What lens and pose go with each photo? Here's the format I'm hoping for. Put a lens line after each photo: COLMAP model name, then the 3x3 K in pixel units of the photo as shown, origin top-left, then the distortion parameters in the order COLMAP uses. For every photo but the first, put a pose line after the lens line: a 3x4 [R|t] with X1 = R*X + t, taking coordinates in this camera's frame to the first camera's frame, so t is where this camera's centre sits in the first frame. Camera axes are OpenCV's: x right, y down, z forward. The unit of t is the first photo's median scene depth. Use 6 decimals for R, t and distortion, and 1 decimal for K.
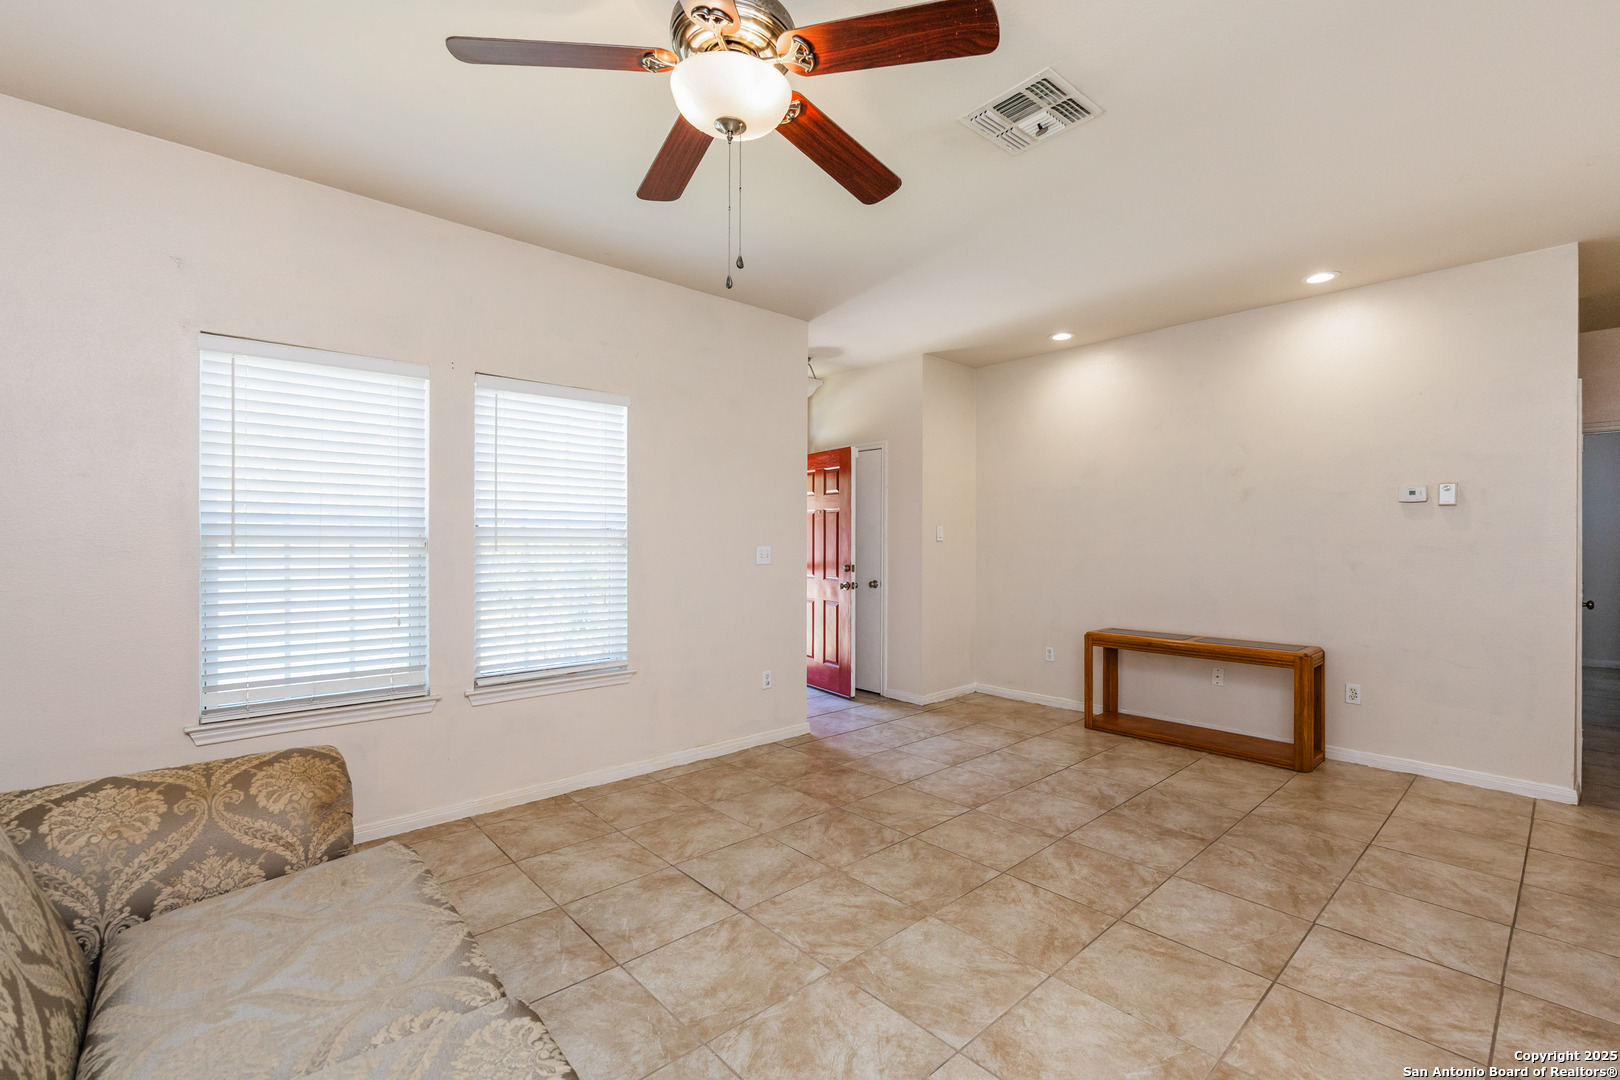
lens RADIAL K [[687.5, 0, 826.1], [0, 687.5, 544.1], [0, 0, 1]] dist [-0.010120, 0.000572]
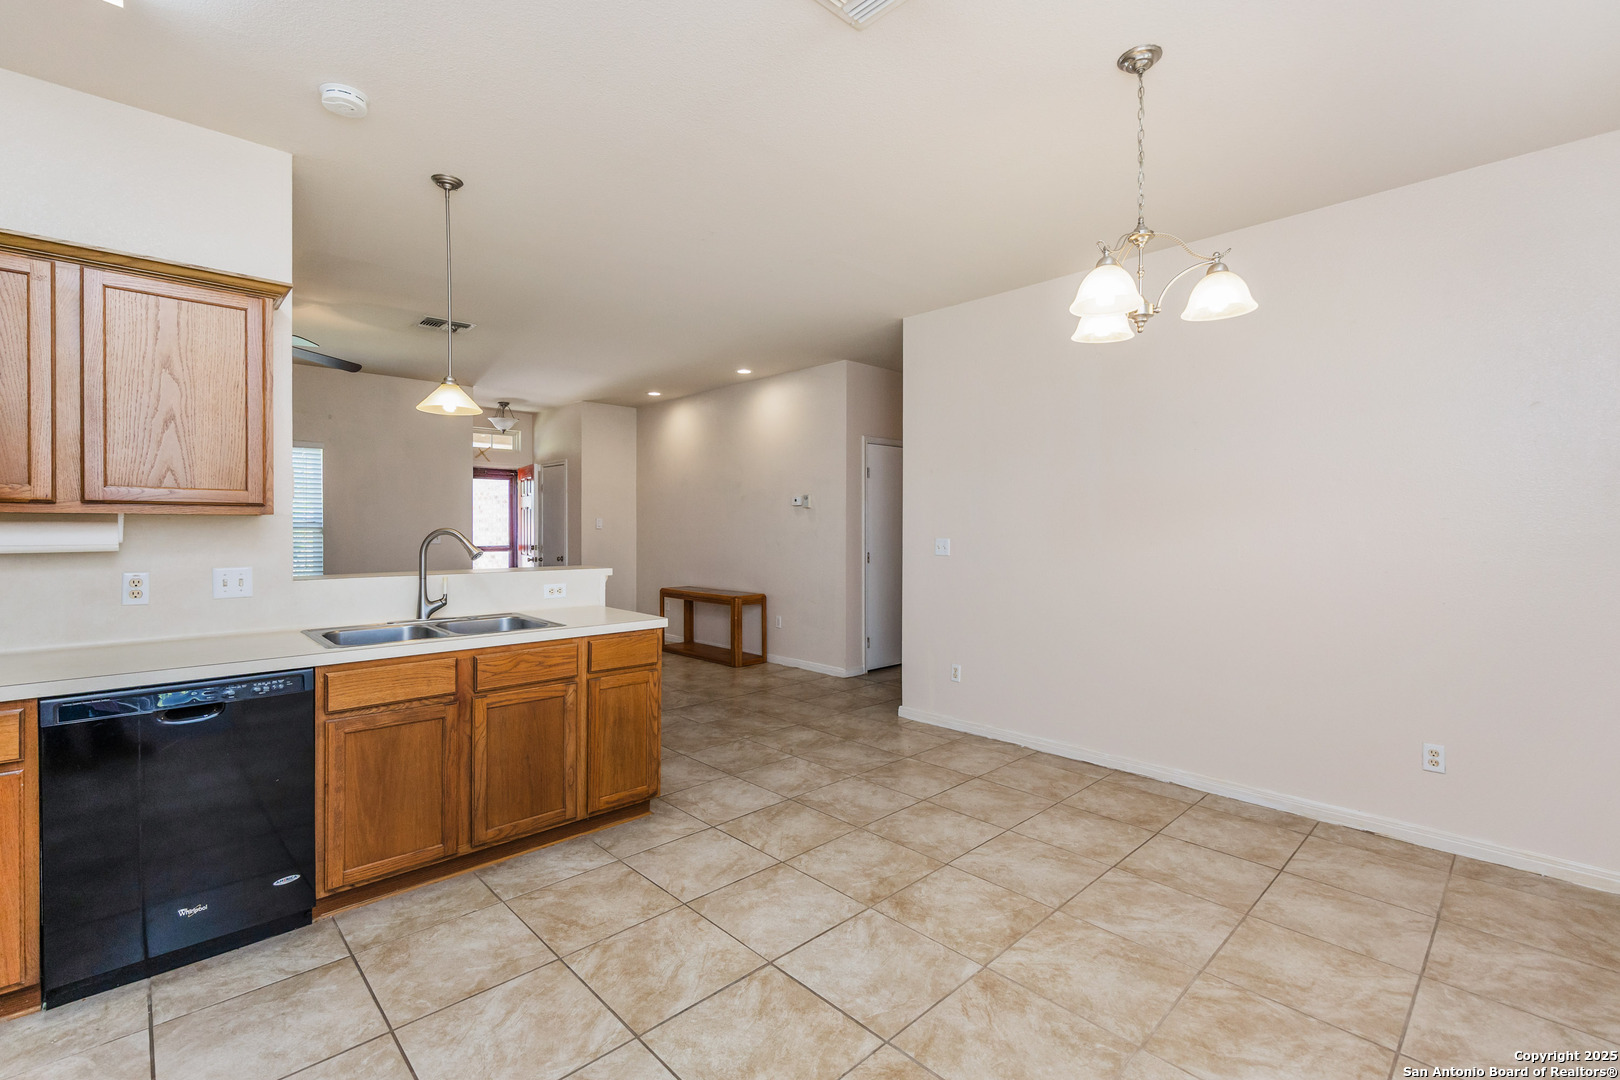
lens RADIAL K [[712.8, 0, 808.4], [0, 712.8, 530.2], [0, 0, 1]] dist [-0.005937, 0.000612]
pose [[0.999711, 0.002840, 0.023890, 0.998999], [-0.002852, 0.999996, 0.000440, -0.006922], [-0.023889, -0.000508, 0.999714, -0.892498]]
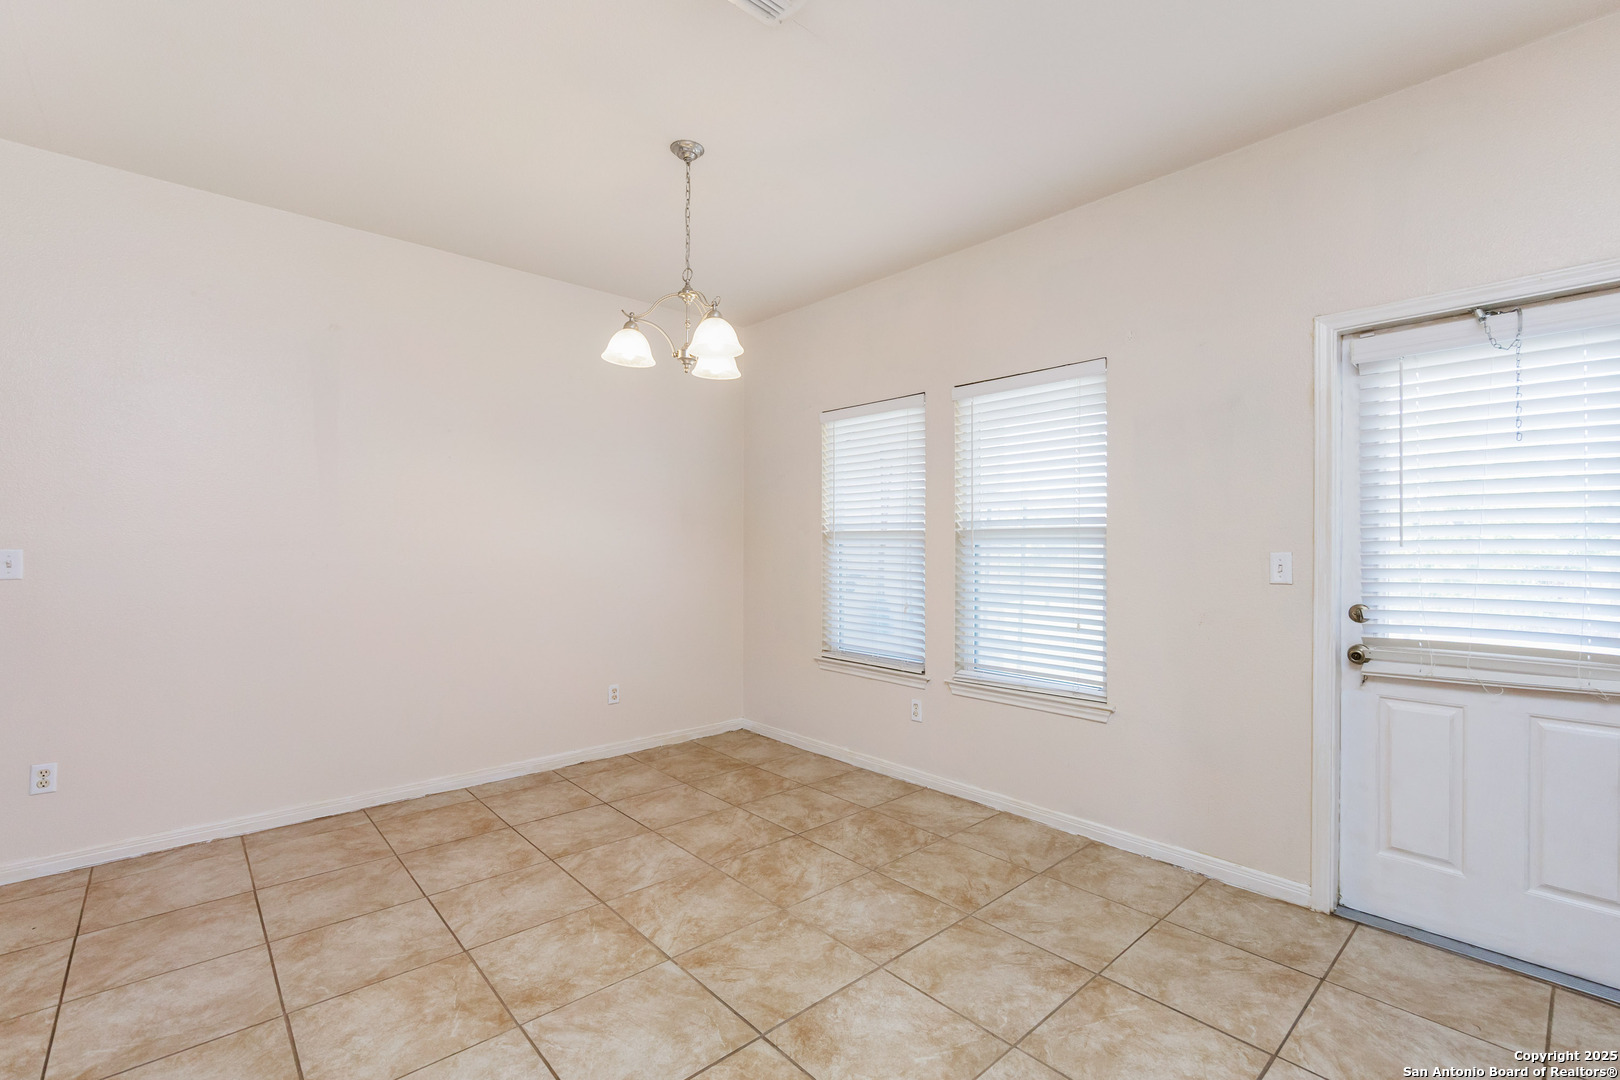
lens RADIAL K [[712.8, 0, 805.5], [0, 712.8, 538.1], [0, 0, 1]] dist [-0.005937, 0.000612]
pose [[0.009776, 0.006380, 0.999932, 0.496035], [0.002013, 0.999977, -0.006400, 0.003668], [-0.999950, 0.002076, 0.009763, -0.364254]]
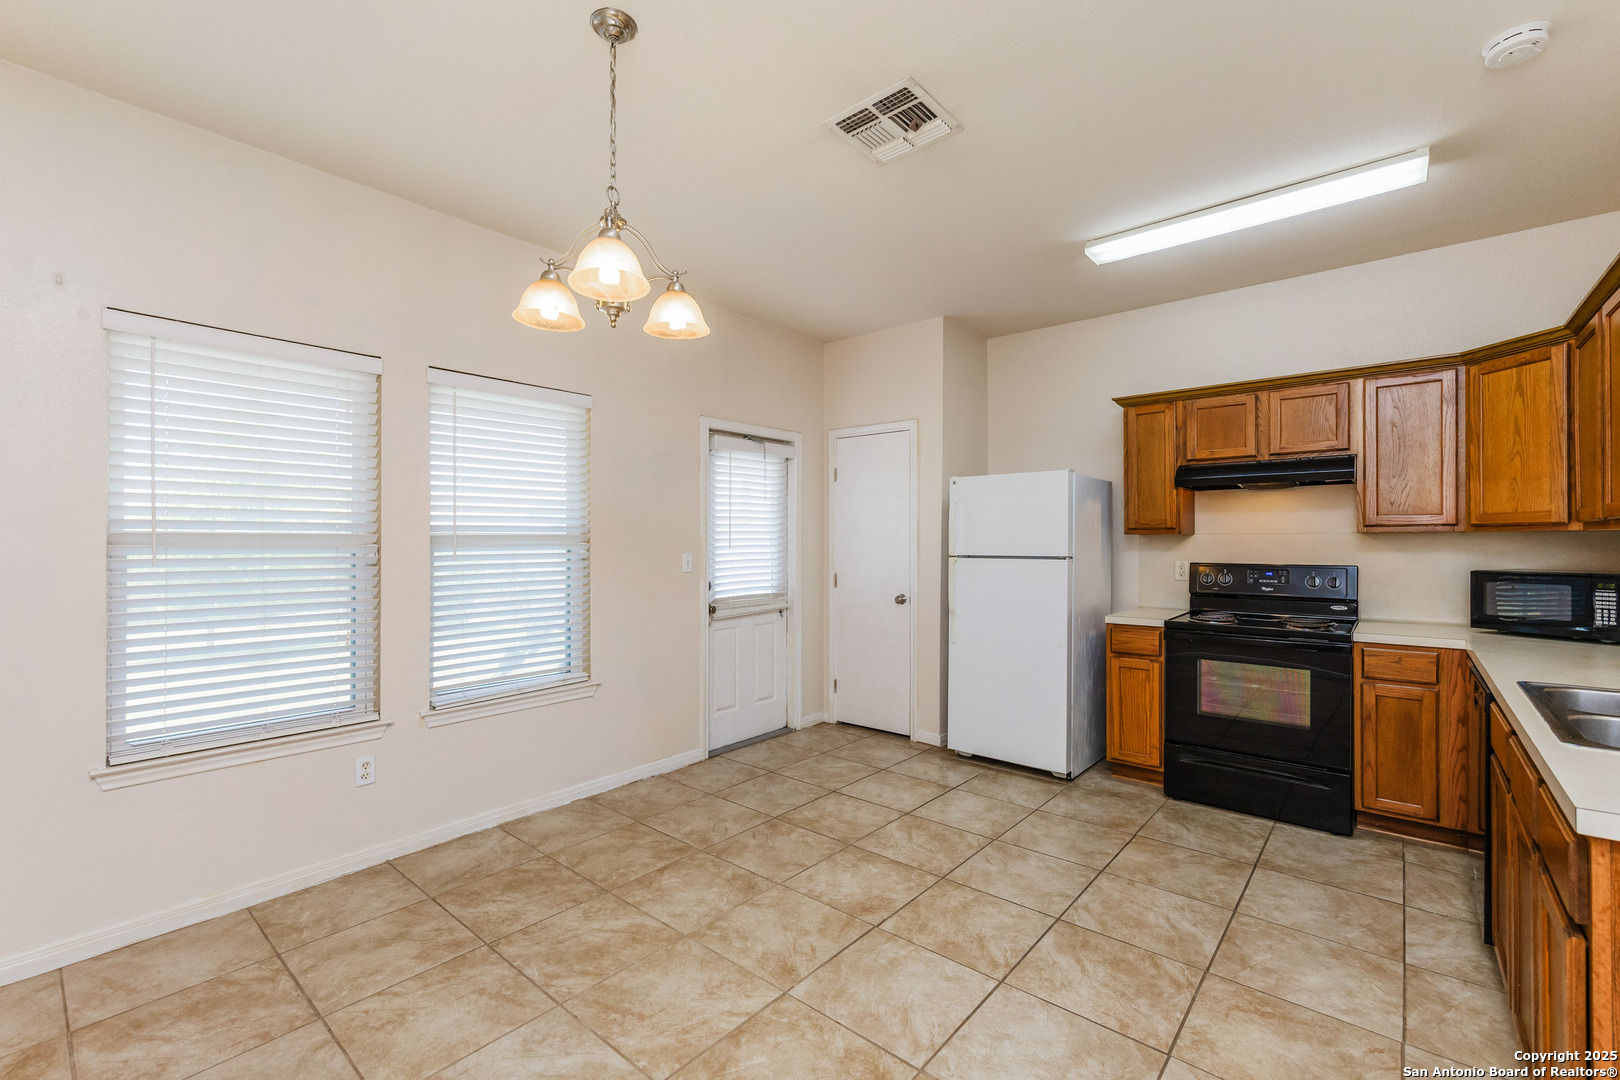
lens RADIAL K [[687.5, 0, 815.1], [0, 687.5, 537.3], [0, 0, 1]] dist [-0.010120, 0.000572]
pose [[-0.991972, 0.000195, -0.126454, 1.234510], [0.000383, 0.999999, -0.001461, -0.011556], [0.126453, -0.001498, -0.991971, 0.399206]]
